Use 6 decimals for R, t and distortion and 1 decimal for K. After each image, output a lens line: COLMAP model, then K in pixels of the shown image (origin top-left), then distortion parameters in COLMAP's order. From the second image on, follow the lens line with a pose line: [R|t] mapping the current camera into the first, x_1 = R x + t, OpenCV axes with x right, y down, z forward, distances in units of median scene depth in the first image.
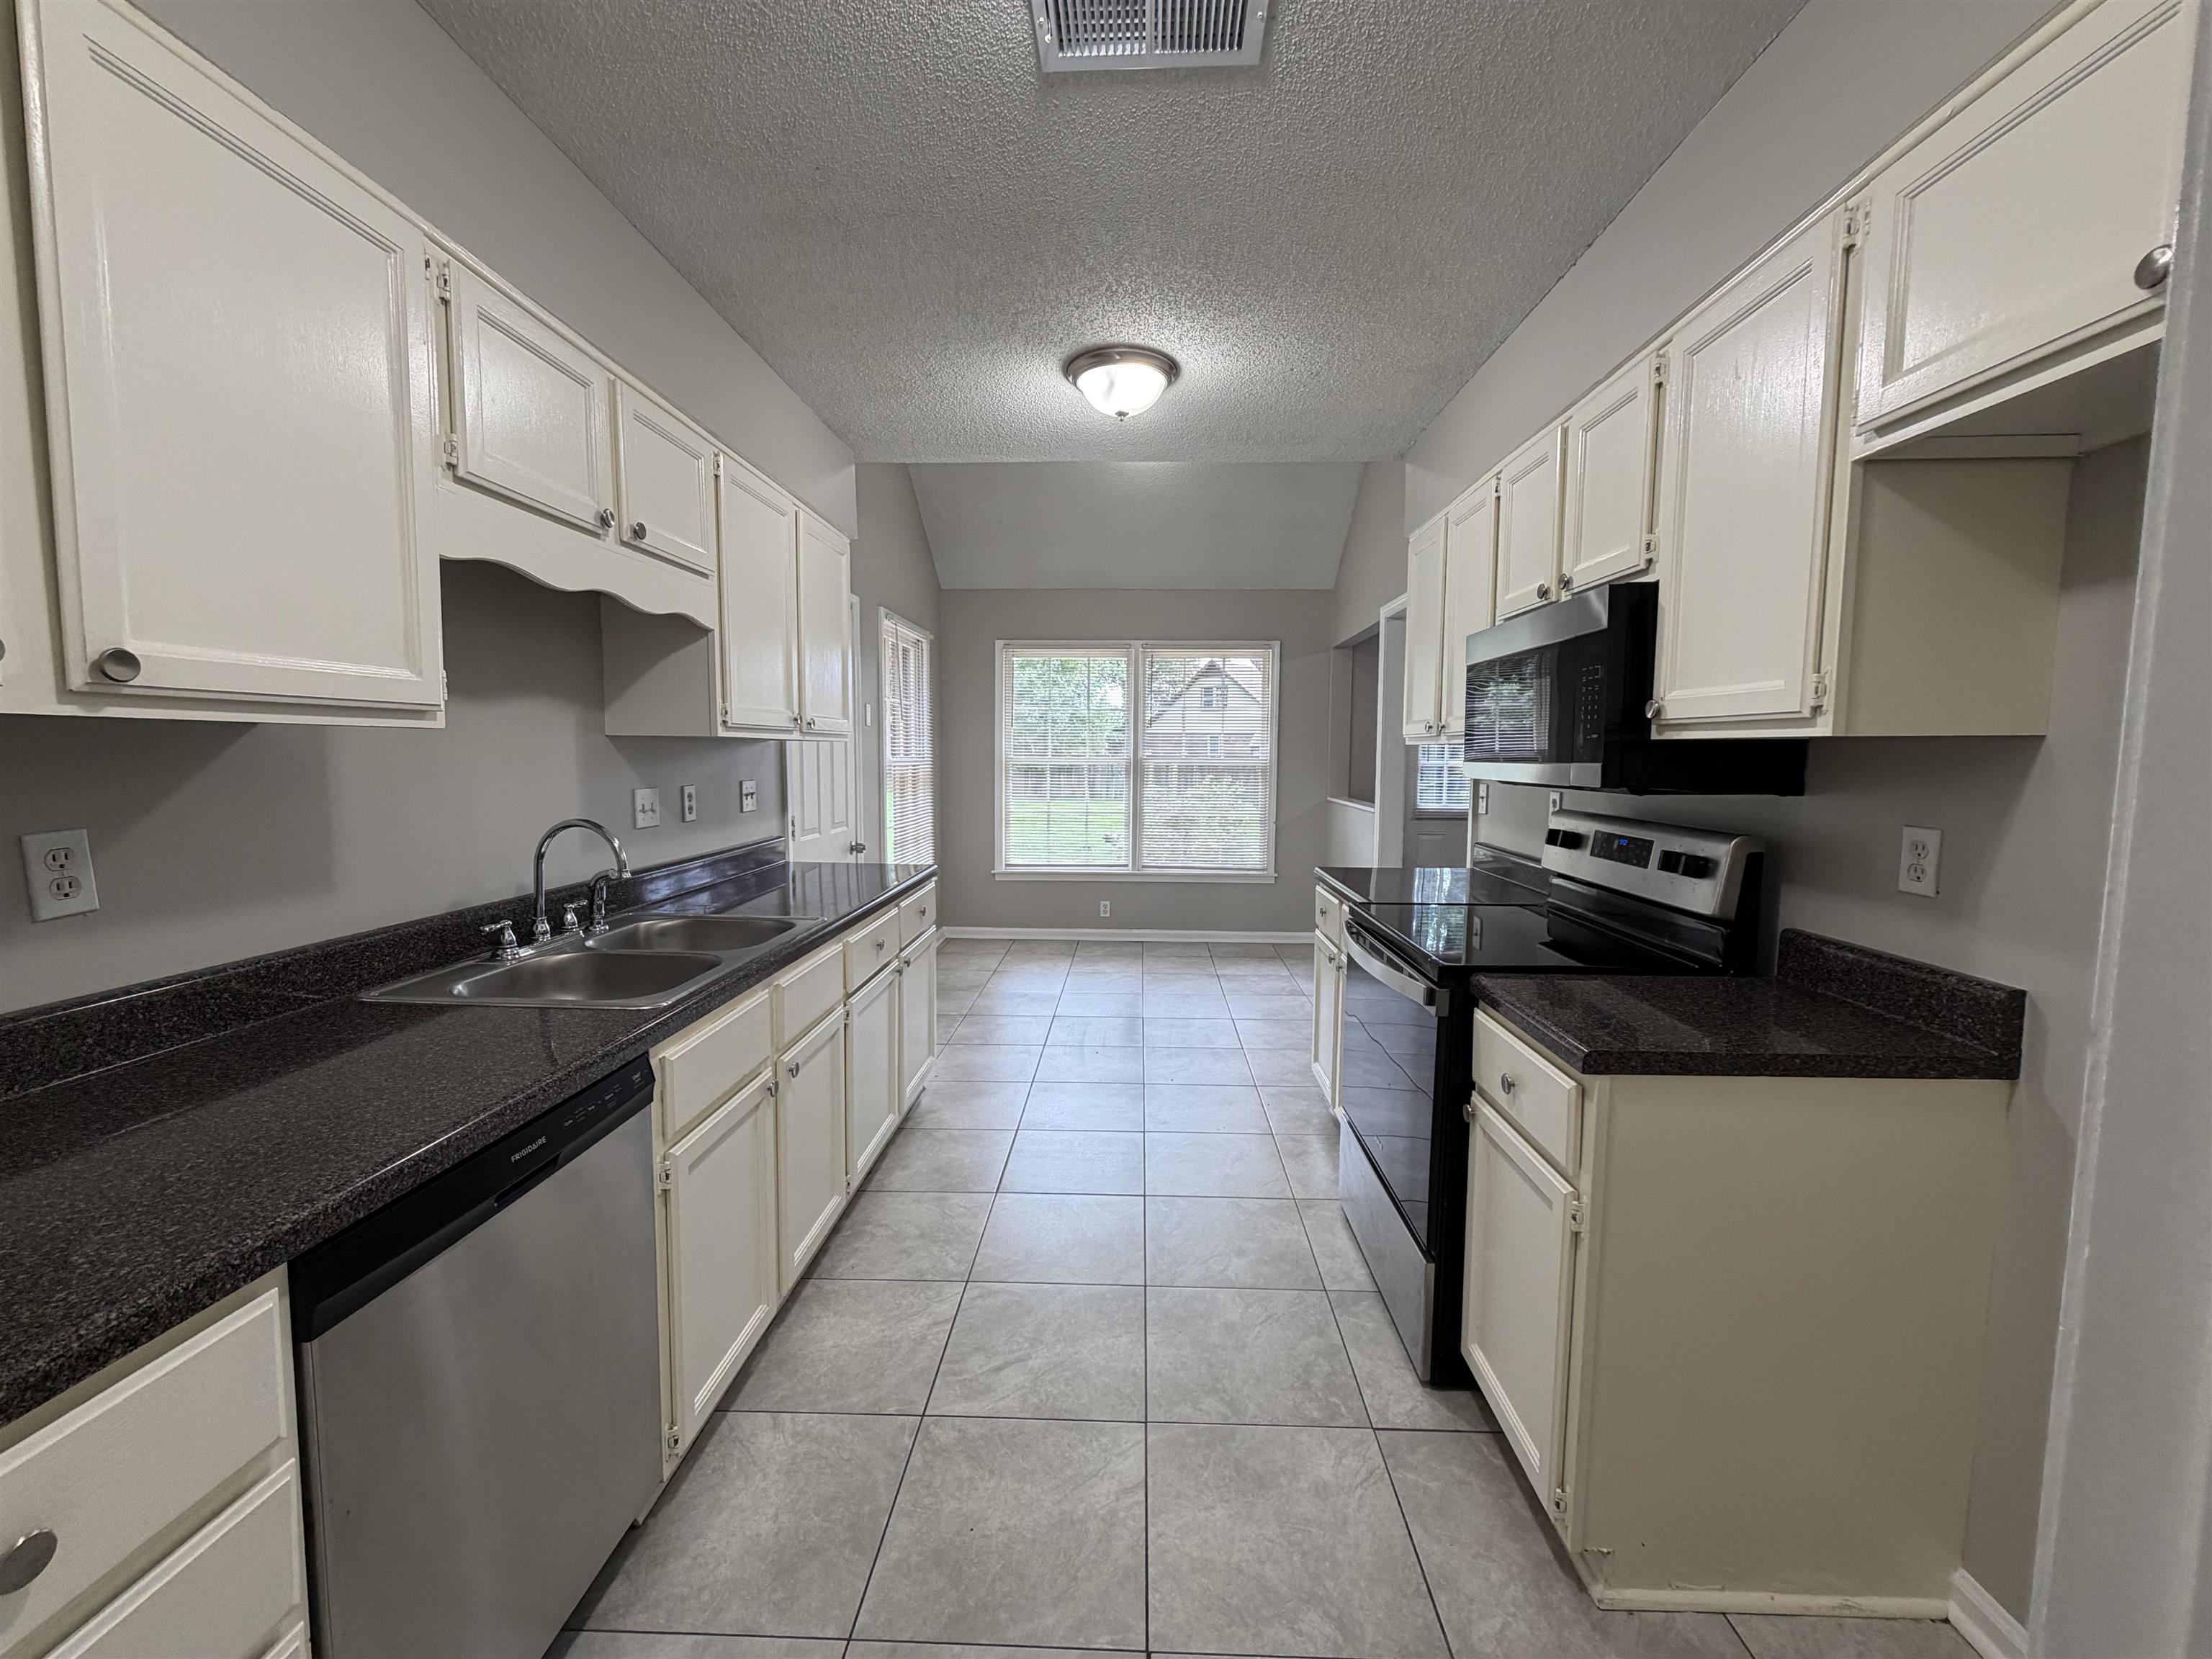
lens RADIAL K [[879.5, 0, 1104.5], [0, 879.5, 828.3], [0, 0, 1]] dist [0.000400, 0.000551]
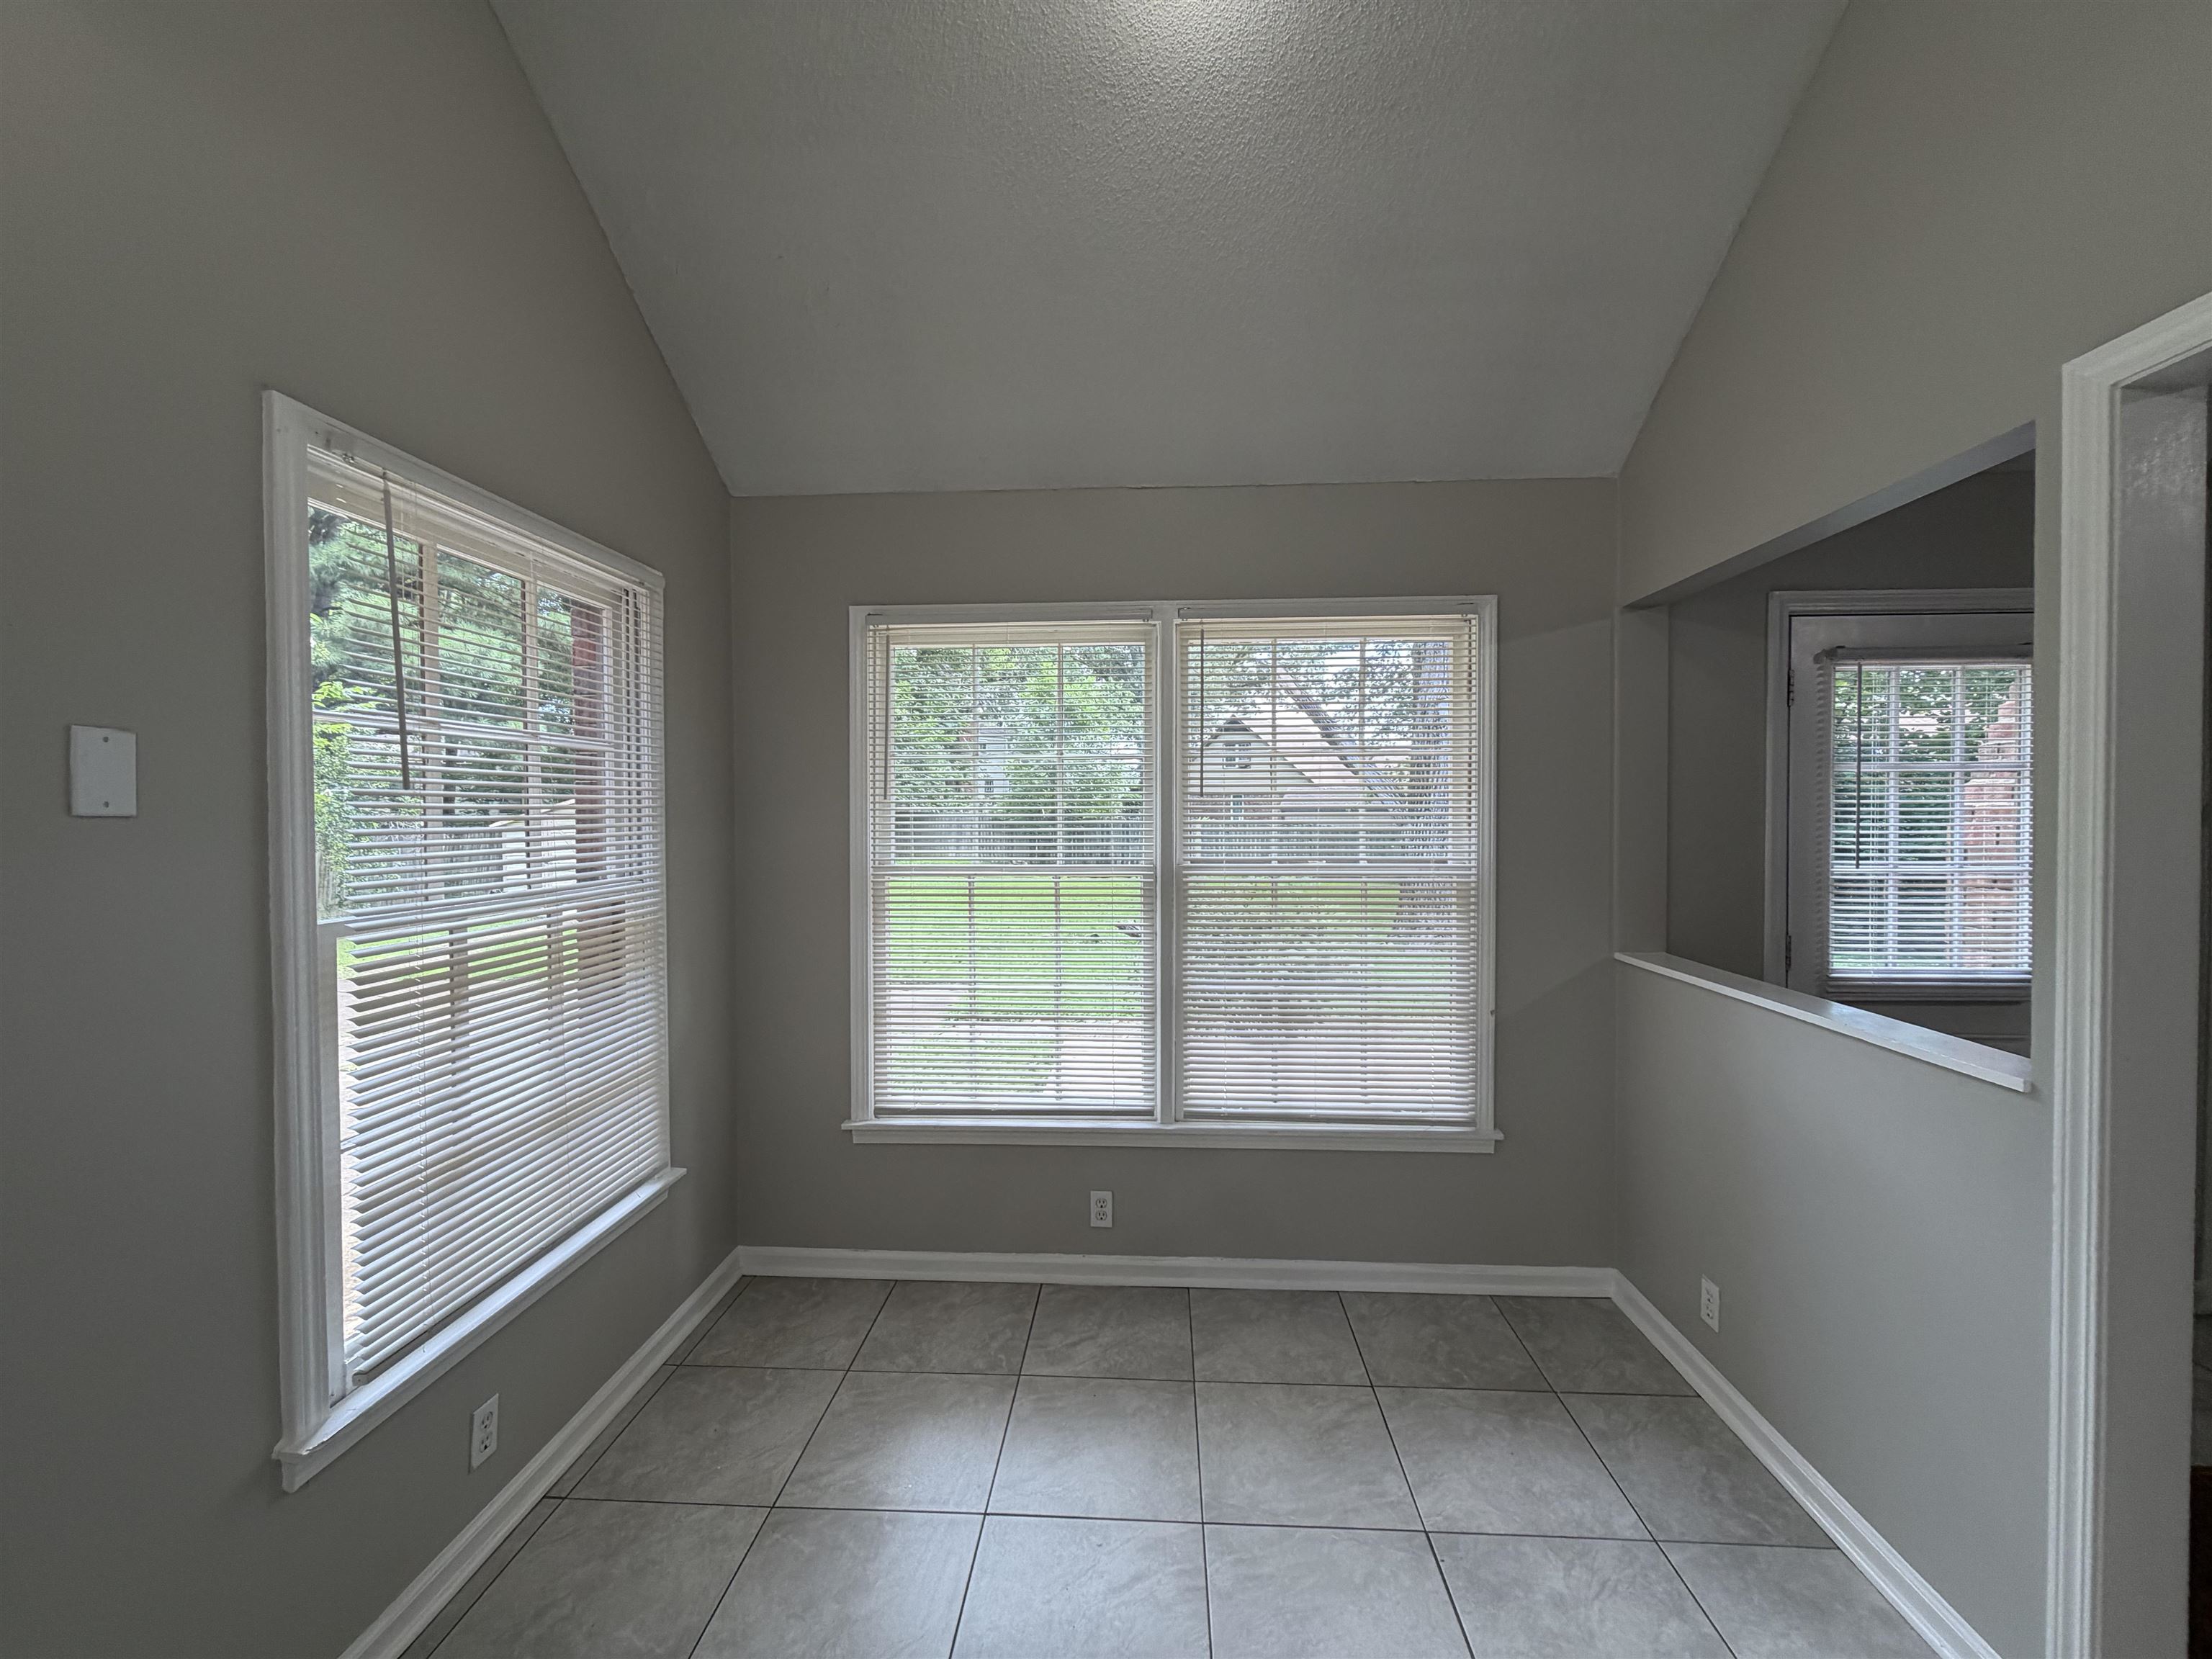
lens RADIAL K [[879.5, 0, 1109.5], [0, 879.5, 824.2], [0, 0, 1]] dist [0.000400, 0.000551]
pose [[0.999854, -0.010529, -0.013485, 0.013072], [0.009550, 0.997453, -0.070689, -0.071319], [0.014195, 0.070550, 0.997407, 0.571626]]
